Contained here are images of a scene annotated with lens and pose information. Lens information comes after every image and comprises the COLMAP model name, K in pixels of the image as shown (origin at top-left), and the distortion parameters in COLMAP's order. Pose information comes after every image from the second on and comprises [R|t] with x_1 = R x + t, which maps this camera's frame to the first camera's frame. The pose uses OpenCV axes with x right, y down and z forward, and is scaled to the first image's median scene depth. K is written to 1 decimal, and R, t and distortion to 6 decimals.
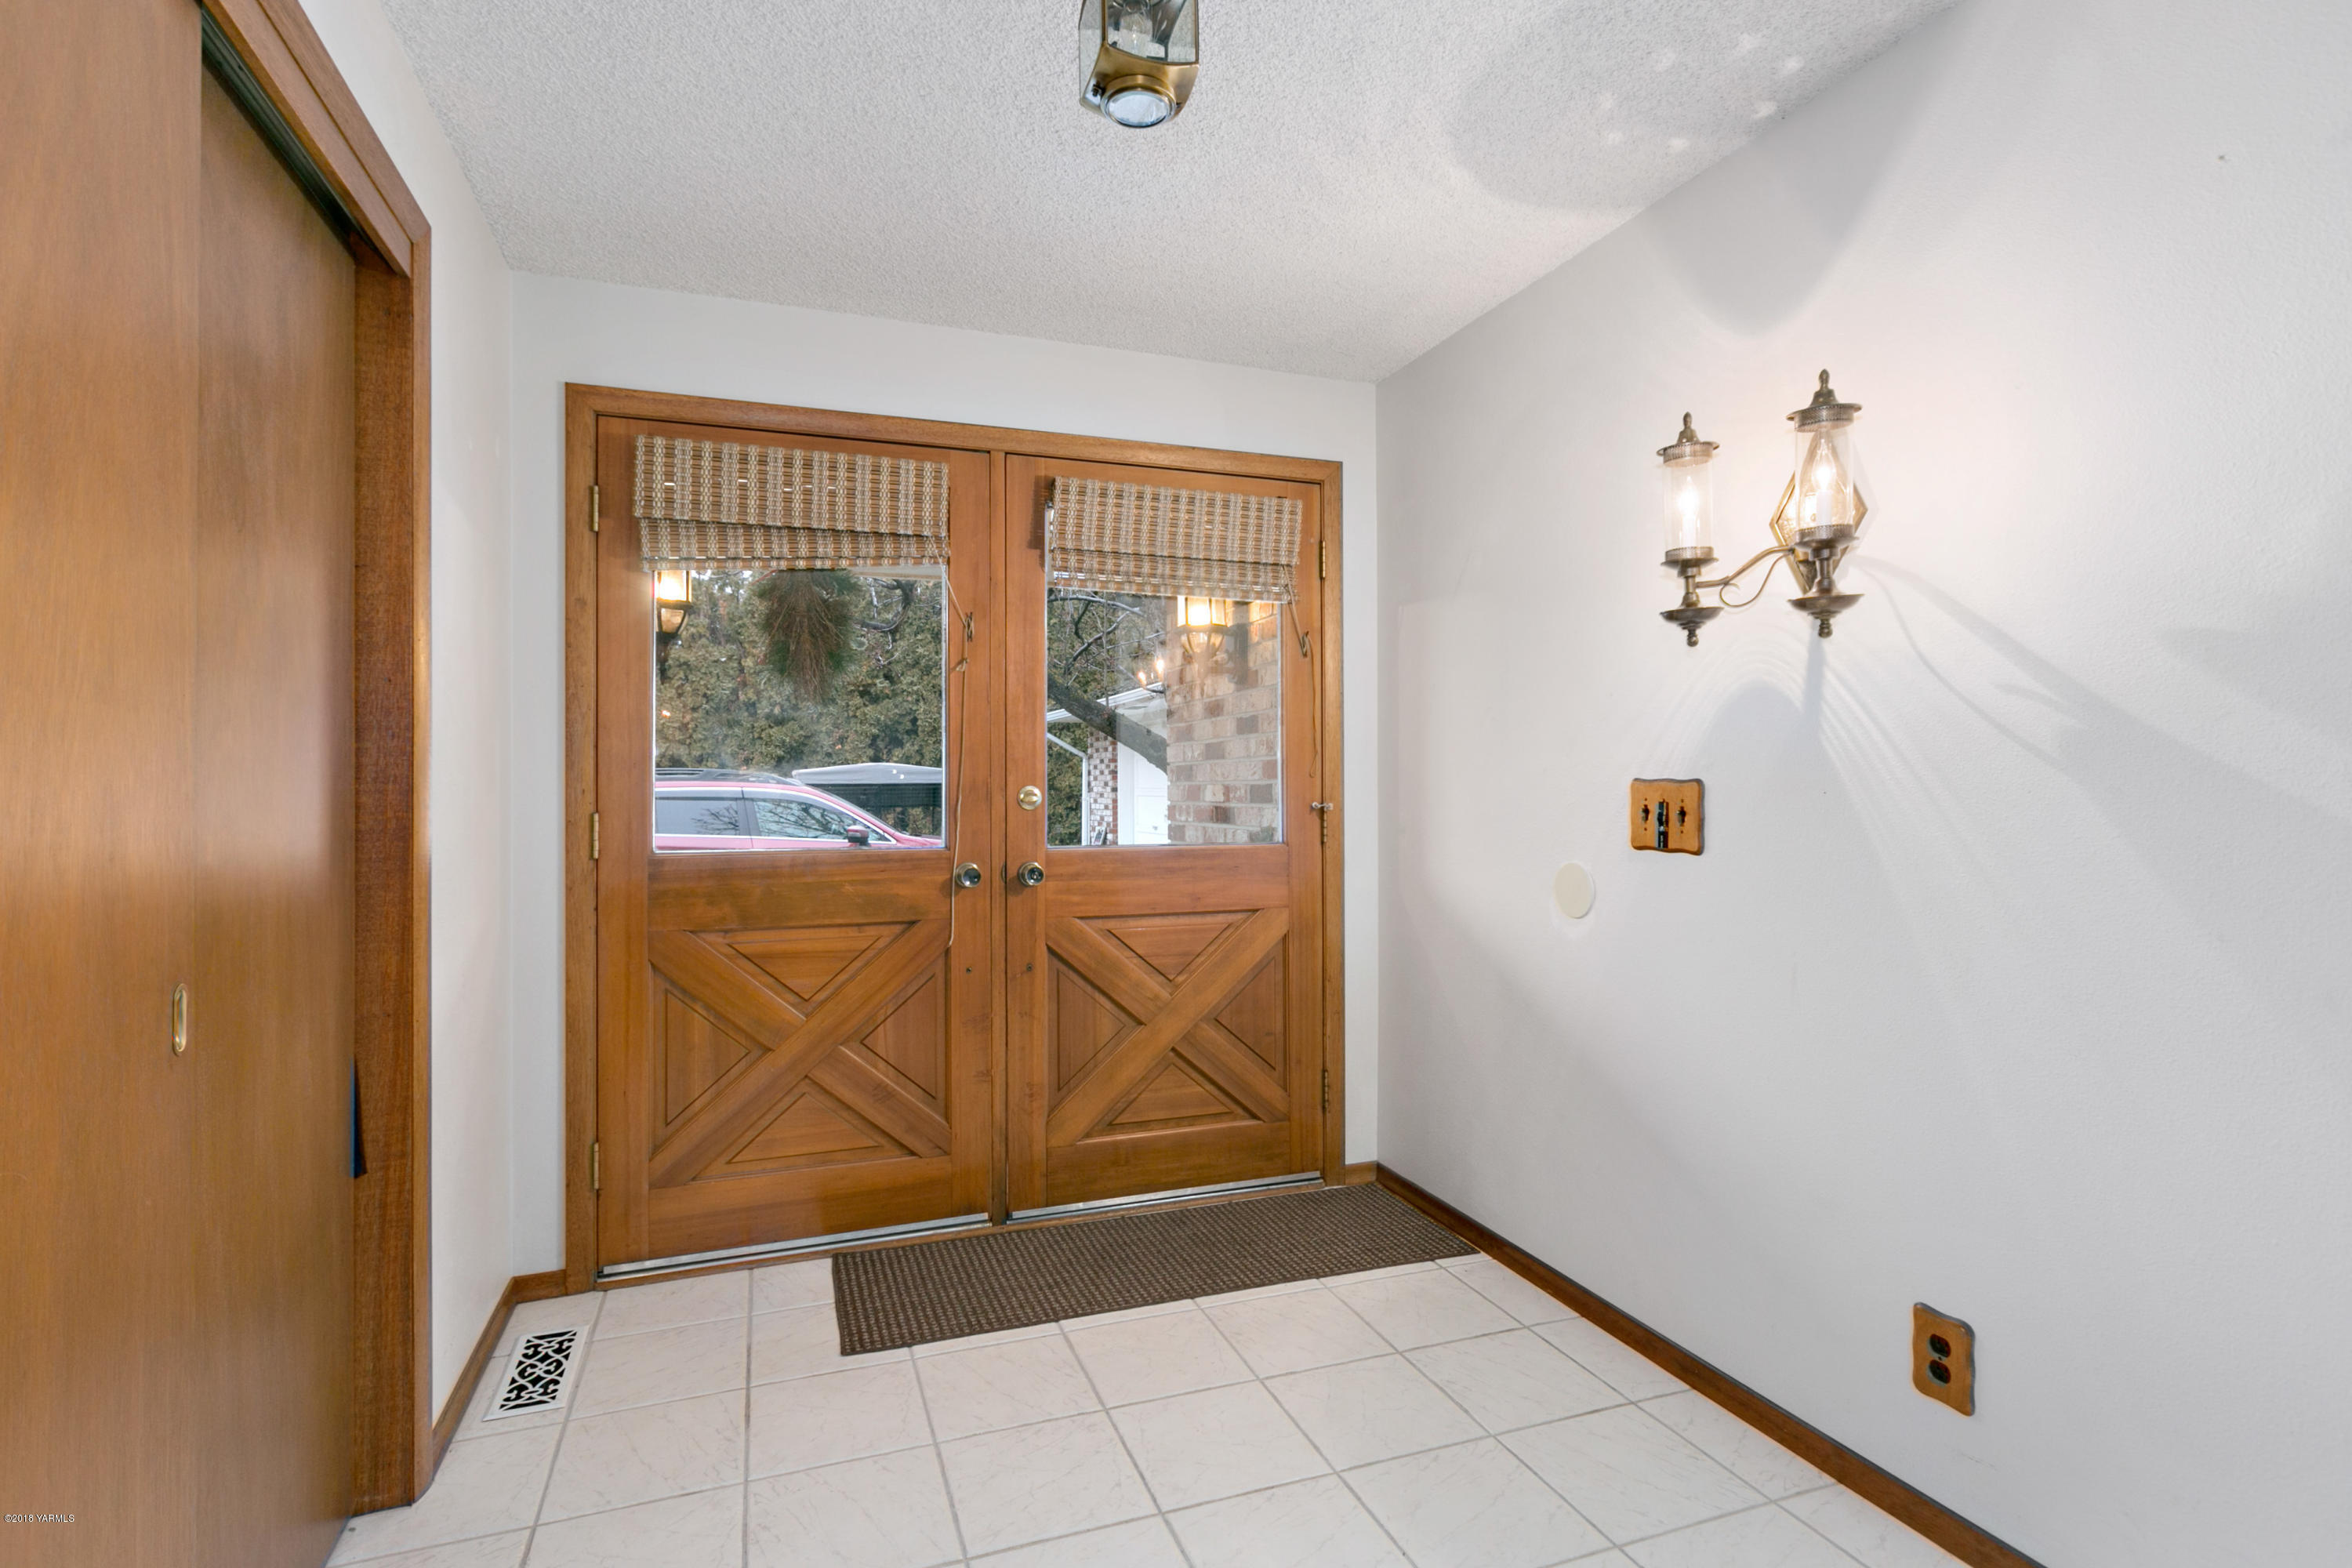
lens RADIAL K [[1143.8, 0, 1176.0], [0, 1143.8, 784.0], [0, 0, 1]] dist [-0.000854, 0.000018]
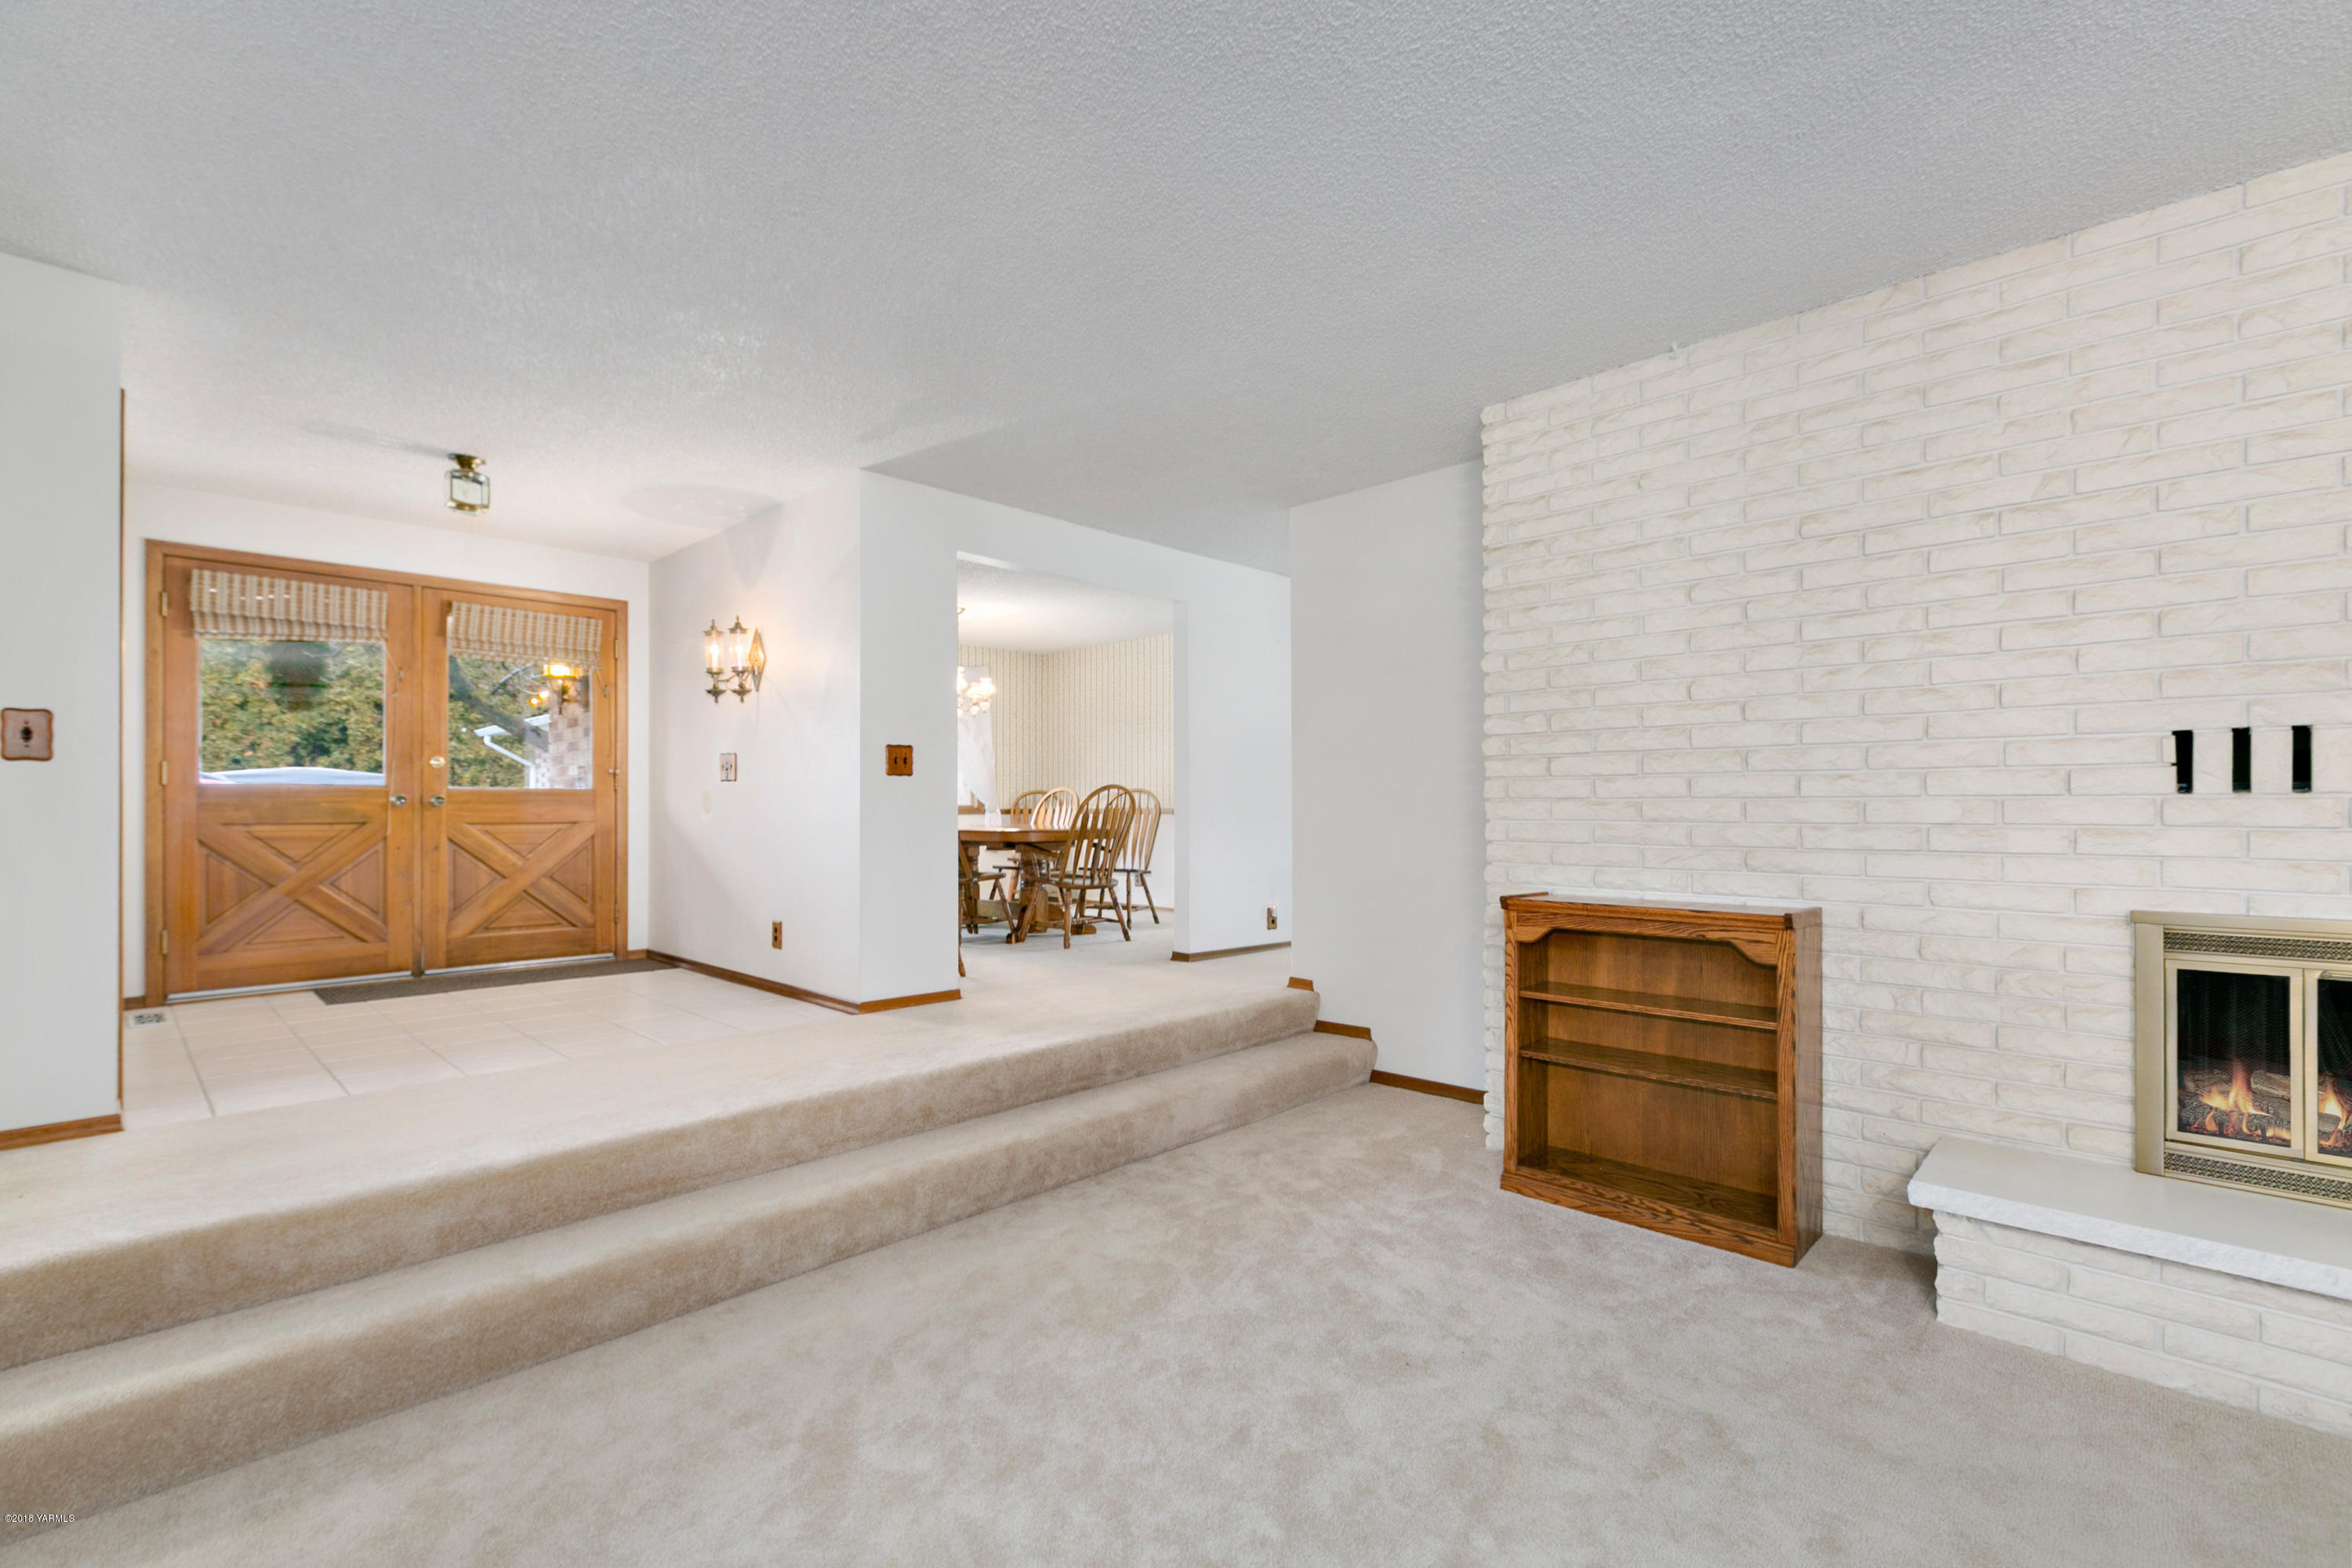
lens RADIAL K [[1025.3, 0, 1167.0], [0, 1025.3, 806.1], [0, 0, 1]] dist [-0.000932, -0.000767]
pose [[0.897607, 0.003028, 0.440786, 0.231083], [-0.003042, 0.999995, -0.000675, 0.088179], [-0.440786, -0.000735, 0.897612, -1.181253]]
